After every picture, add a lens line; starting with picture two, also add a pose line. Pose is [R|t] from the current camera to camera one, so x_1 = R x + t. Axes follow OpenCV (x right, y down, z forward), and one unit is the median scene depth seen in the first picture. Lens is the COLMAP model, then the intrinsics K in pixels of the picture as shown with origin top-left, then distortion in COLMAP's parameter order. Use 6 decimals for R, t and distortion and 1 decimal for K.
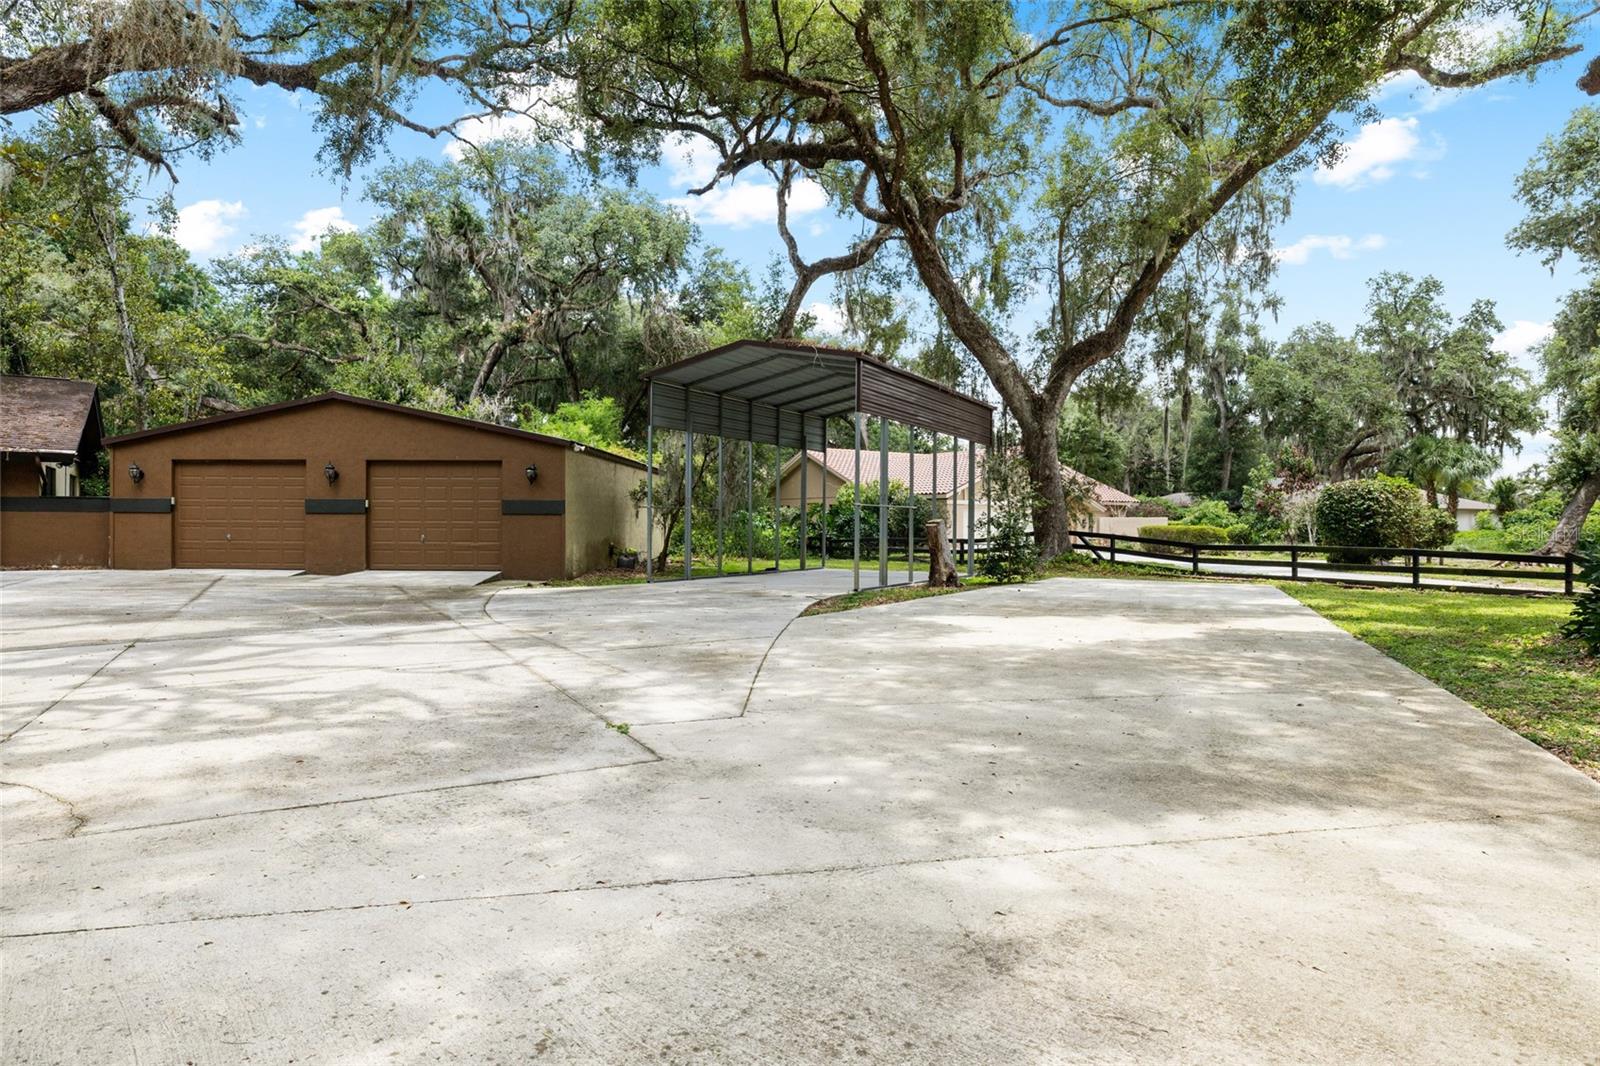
lens RADIAL K [[915.8, 0, 791.4], [0, 915.8, 525.5], [0, 0, 1]] dist [0.004670, -0.001849]
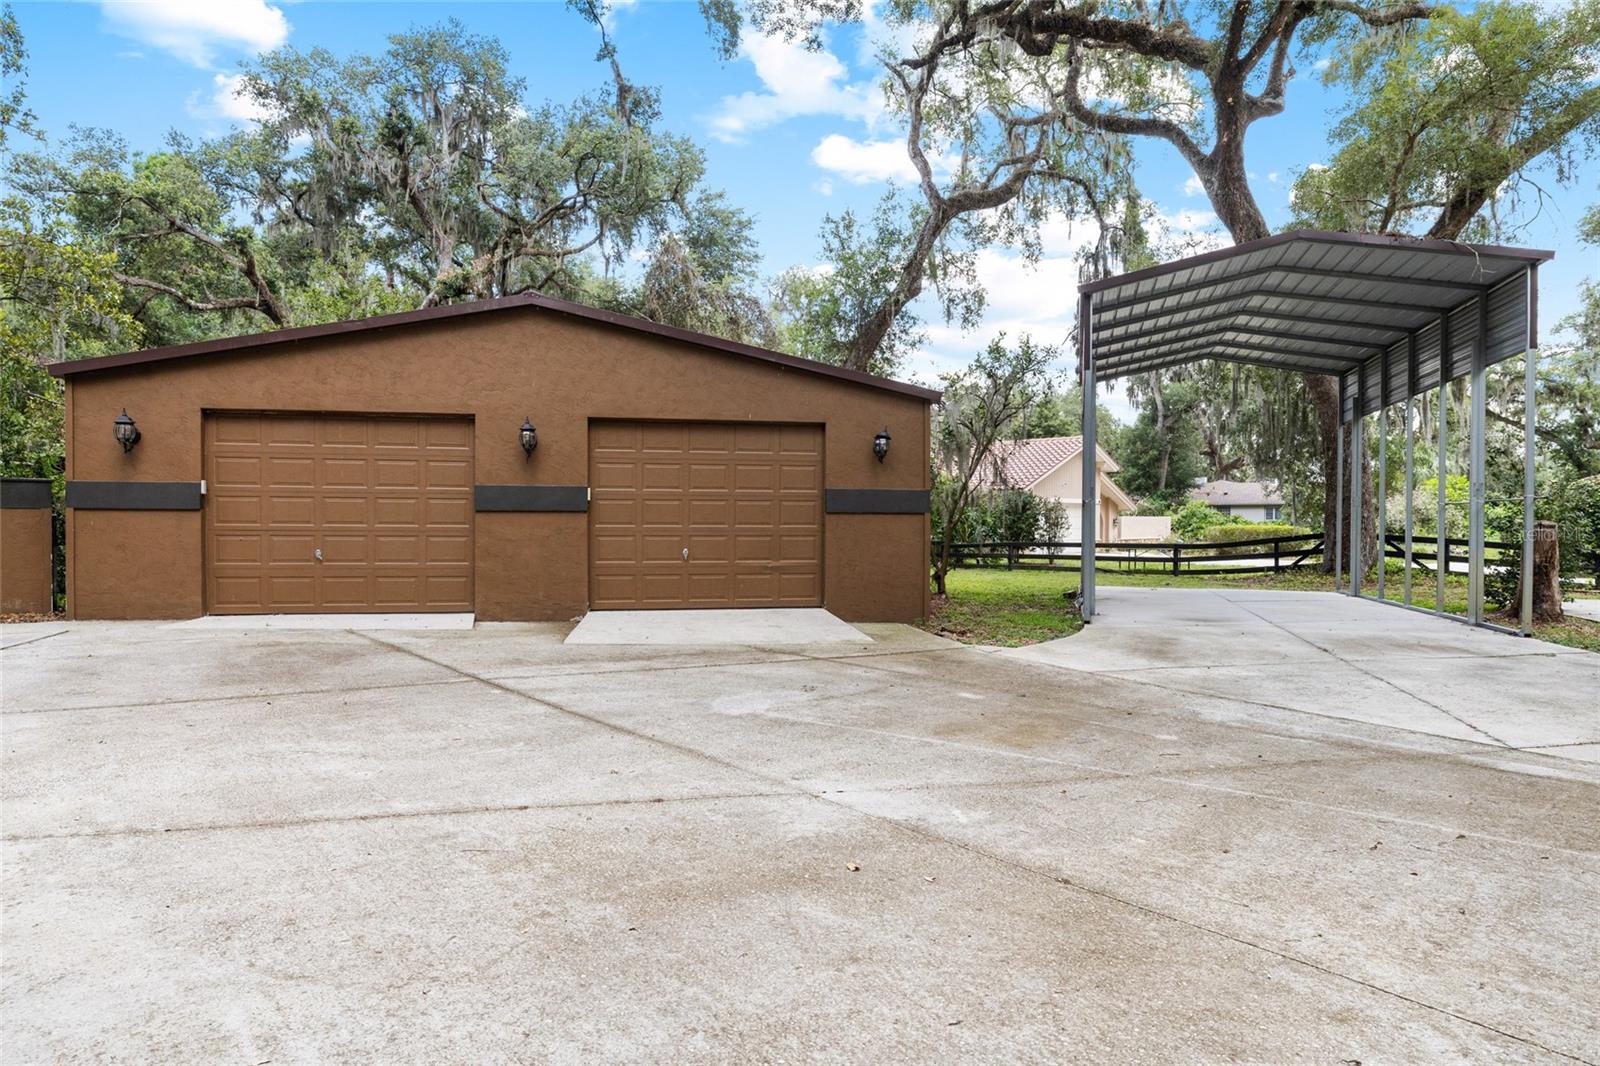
lens RADIAL K [[915.8, 0, 810.1], [0, 915.8, 539.9], [0, 0, 1]] dist [0.004670, -0.001849]
pose [[0.977229, -0.004596, 0.212140, -0.265987], [0.000651, 0.999826, 0.018662, -0.003624], [-0.212189, -0.018099, 0.977061, 0.246200]]
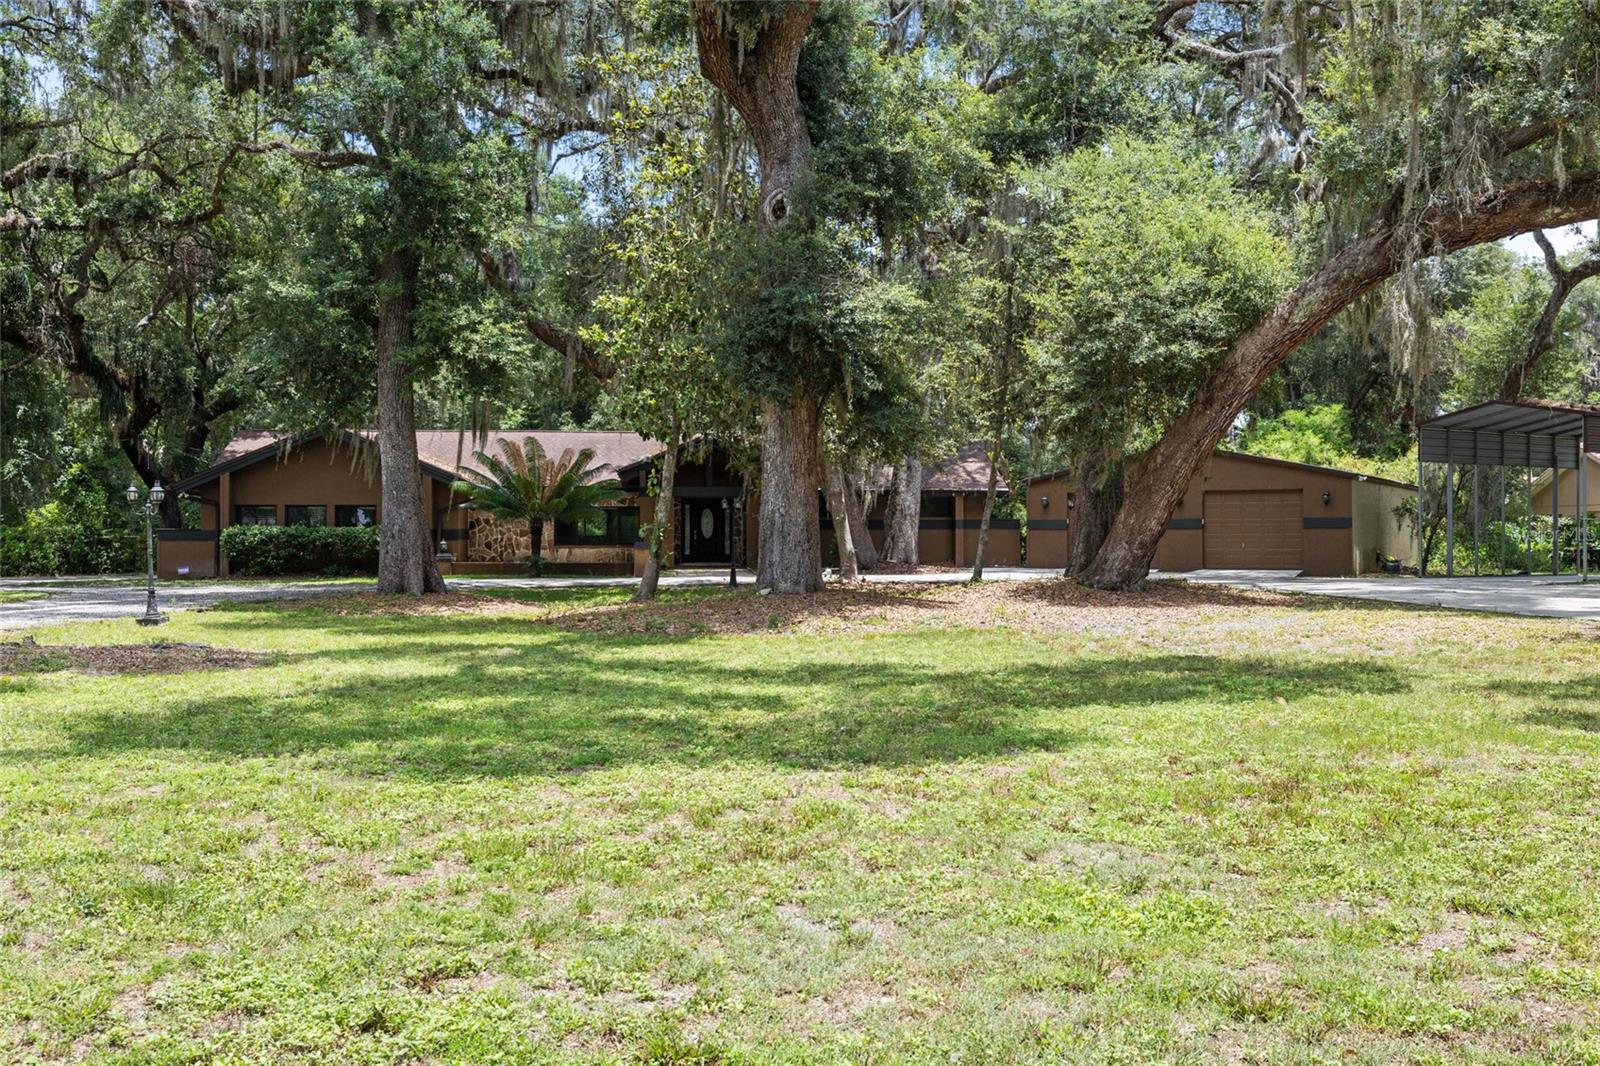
lens RADIAL K [[1529.9, 0, 800.0], [0, 1529.9, 530.5], [0, 0, 1]] dist [-0.010622, 0.000000]
pose [[0.884262, -0.014355, -0.466771, 0.048818], [0.007087, 0.999825, -0.017324, 0.014891], [0.466938, 0.012011, 0.884209, -0.803204]]
